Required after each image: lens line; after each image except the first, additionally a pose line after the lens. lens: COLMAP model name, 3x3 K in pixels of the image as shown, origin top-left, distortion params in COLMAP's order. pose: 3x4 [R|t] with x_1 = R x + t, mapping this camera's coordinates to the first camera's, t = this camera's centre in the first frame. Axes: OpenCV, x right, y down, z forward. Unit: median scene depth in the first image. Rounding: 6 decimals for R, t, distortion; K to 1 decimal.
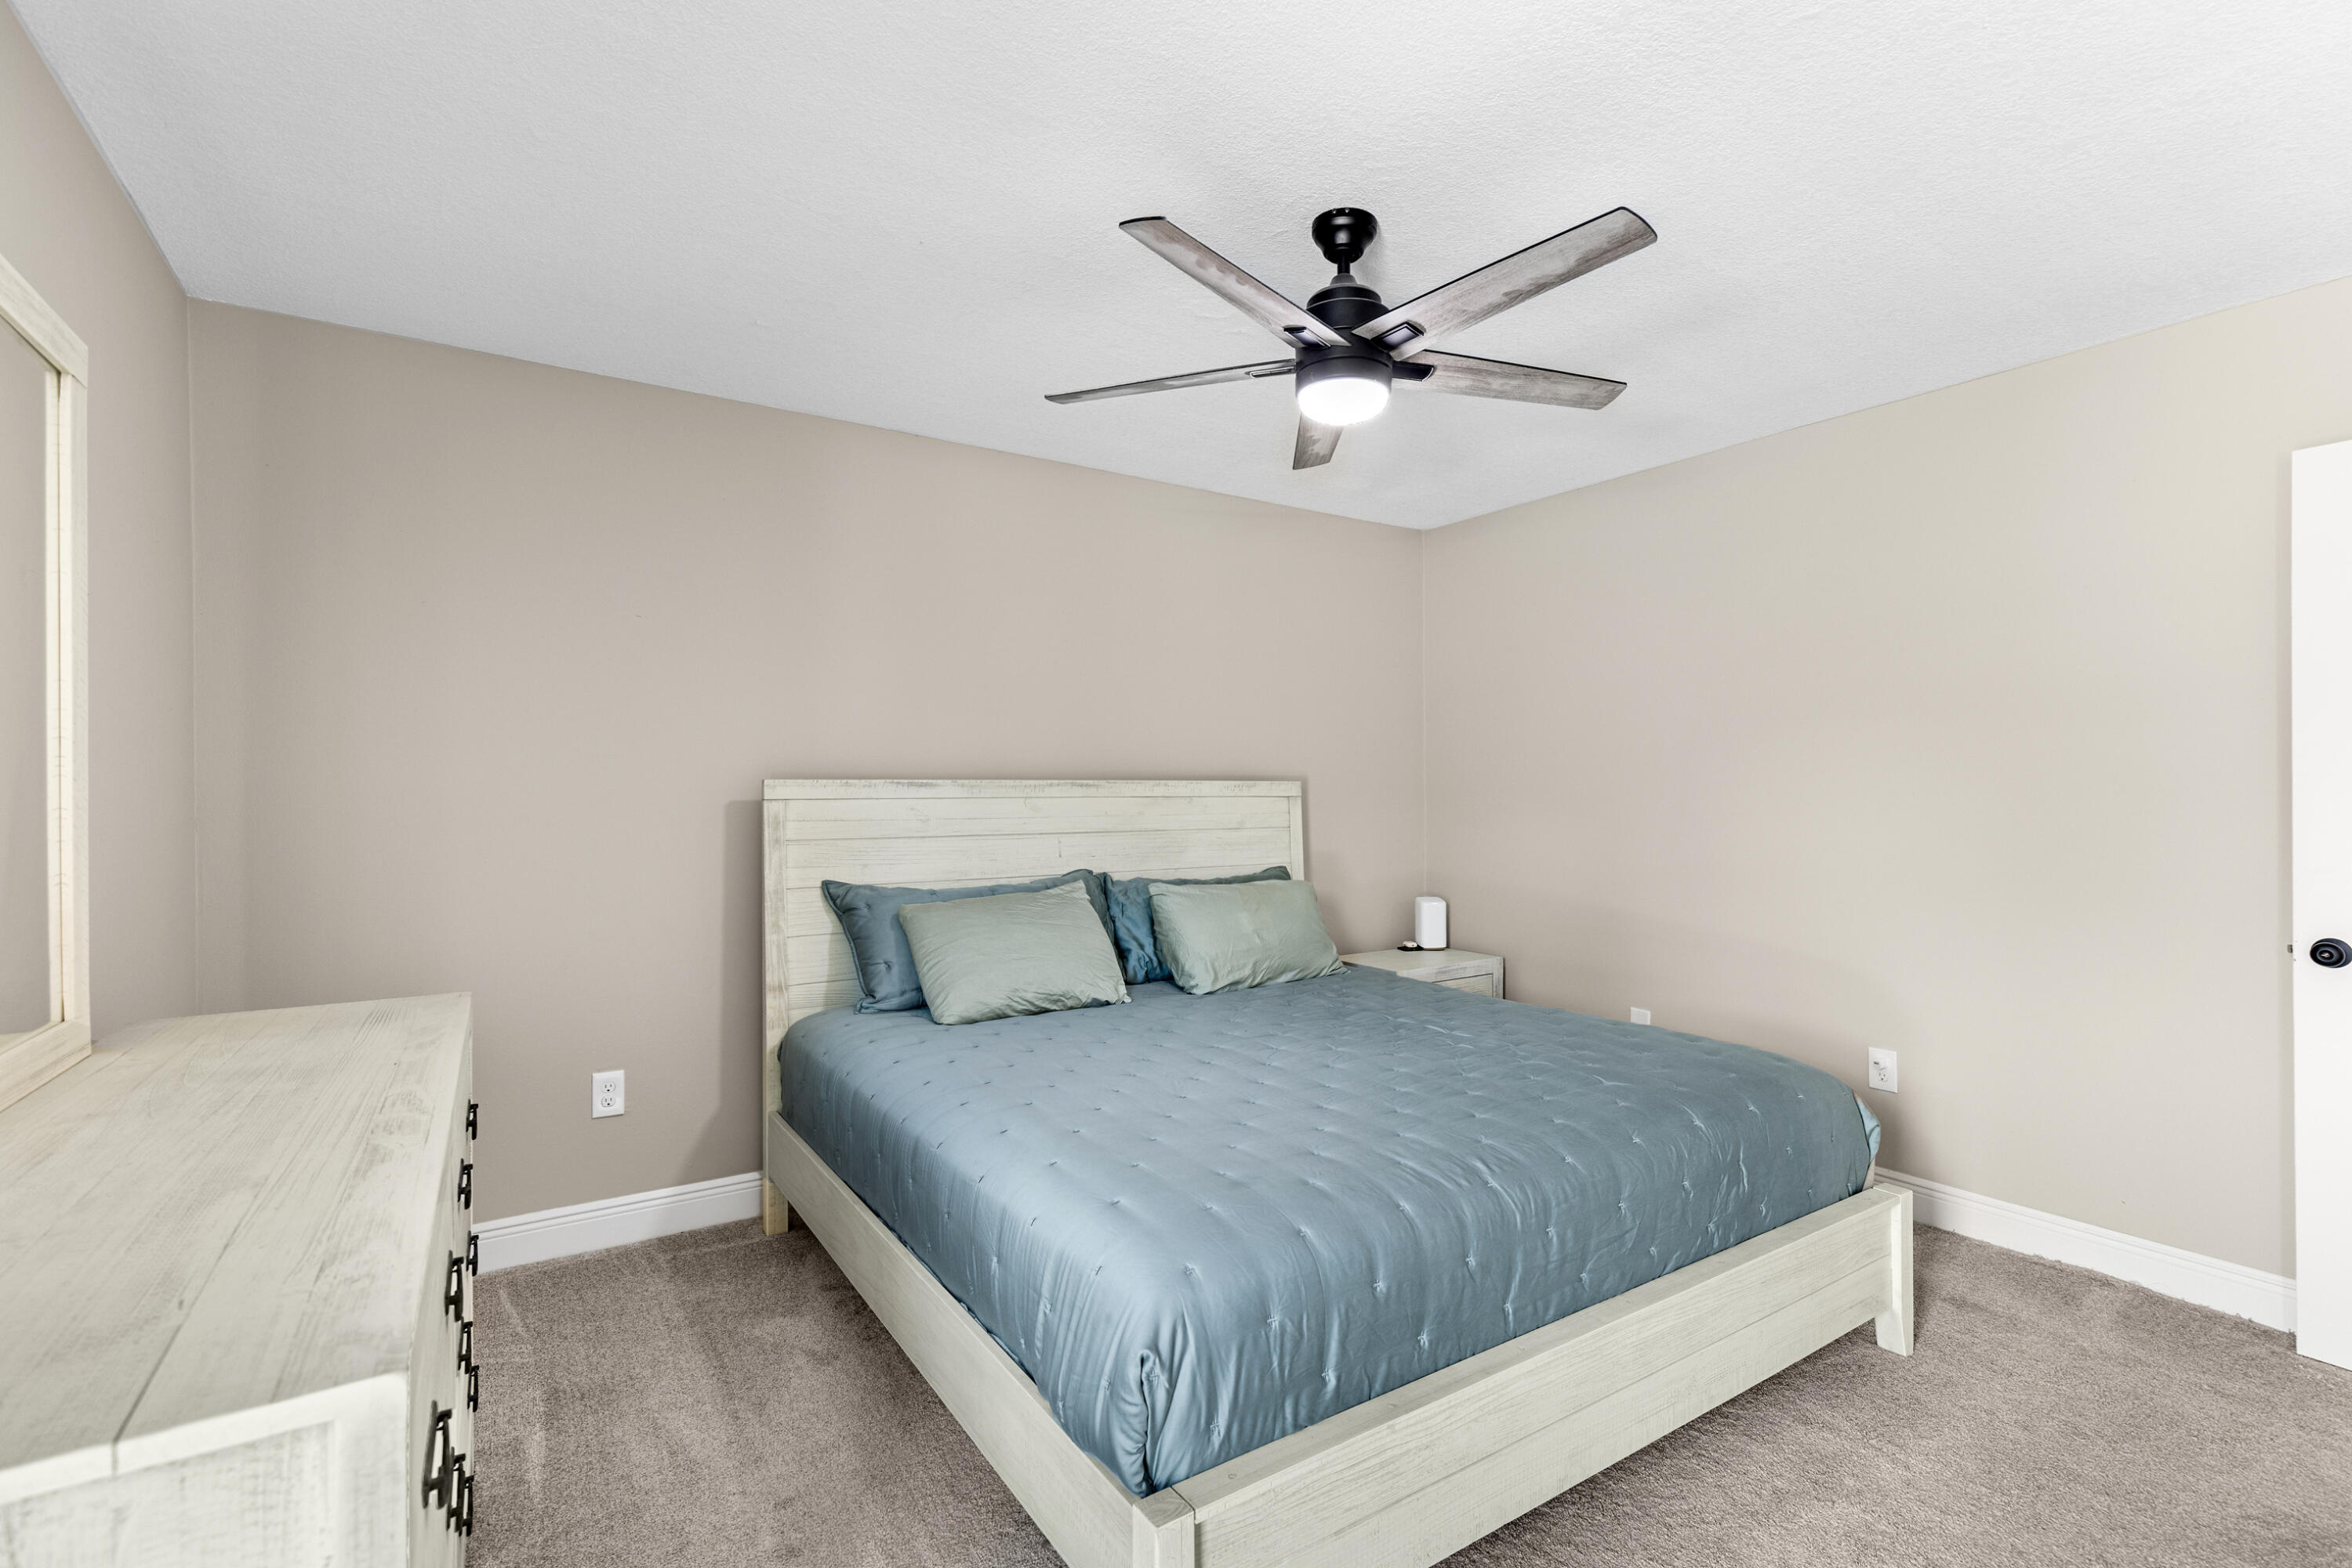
lens RADIAL K [[1065.5, 0, 1178.7], [0, 1065.5, 791.9], [0, 0, 1]] dist [0.000350, -0.000157]
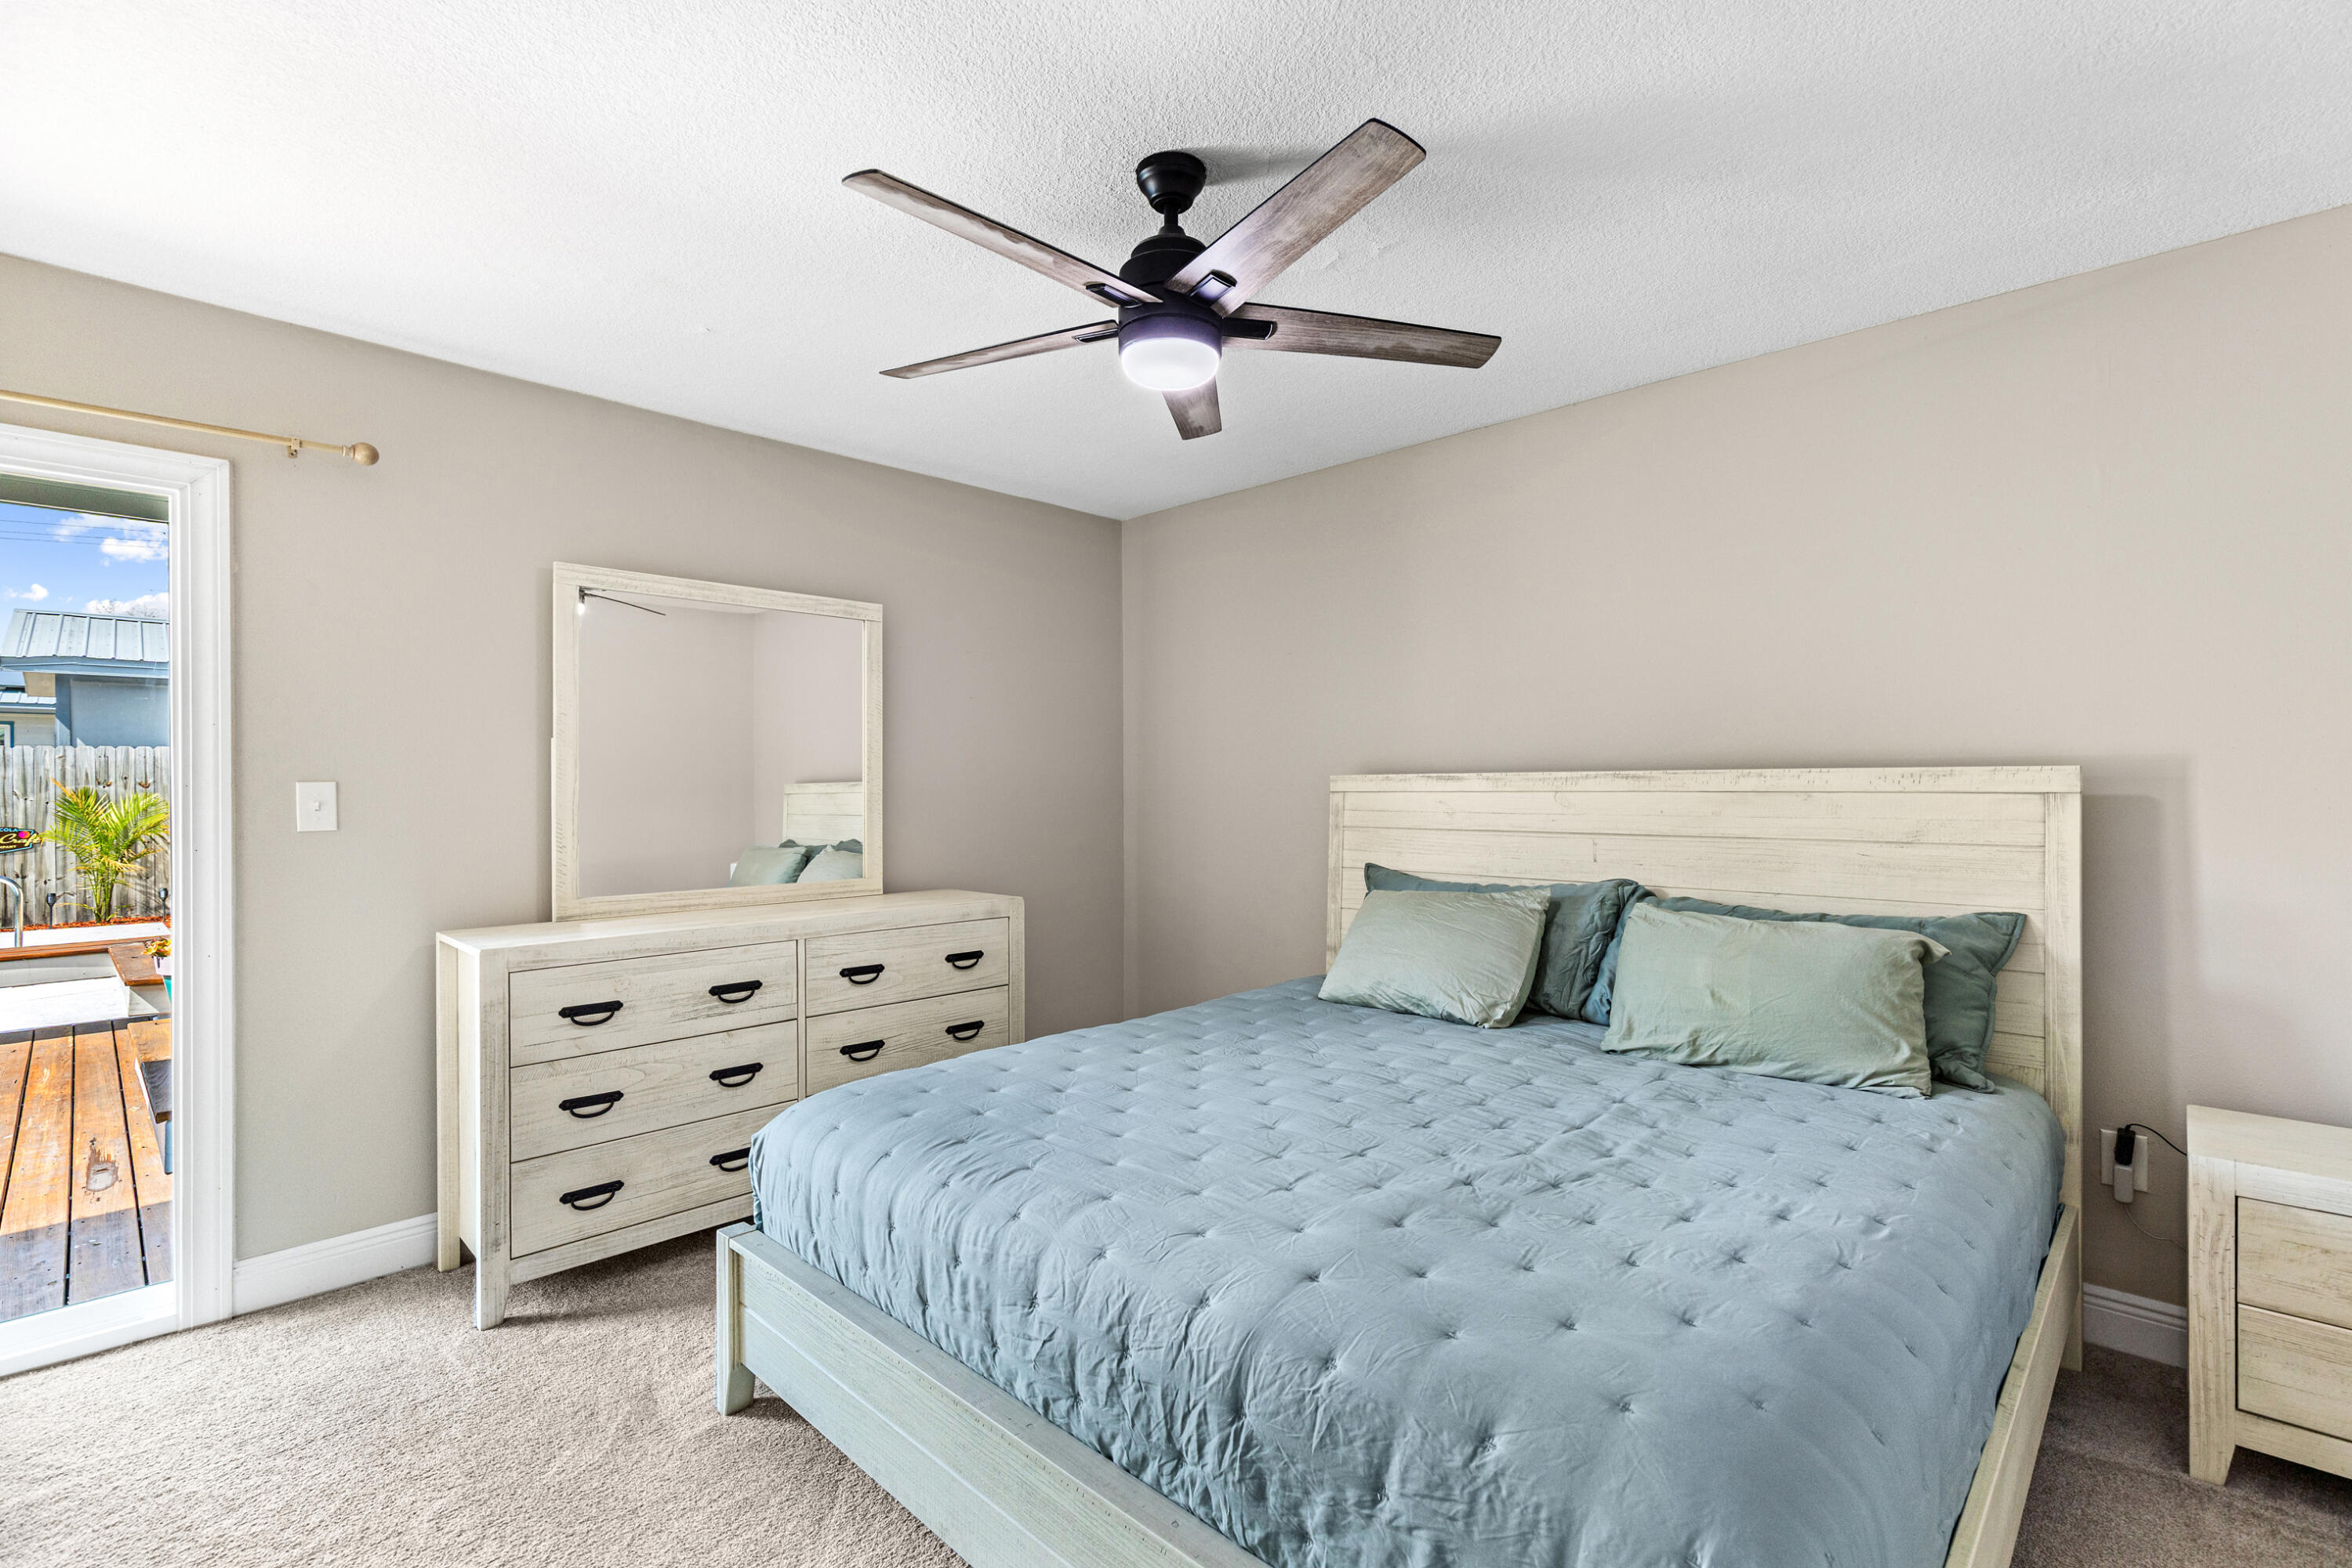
lens RADIAL K [[1065.5, 0, 1178.7], [0, 1065.5, 791.9], [0, 0, 1]] dist [0.000350, -0.000157]
pose [[0.215562, 0.008605, -0.976452, 0.685923], [0.003478, 0.999948, 0.009580, -0.004050], [0.976484, -0.005461, 0.215521, 0.523900]]
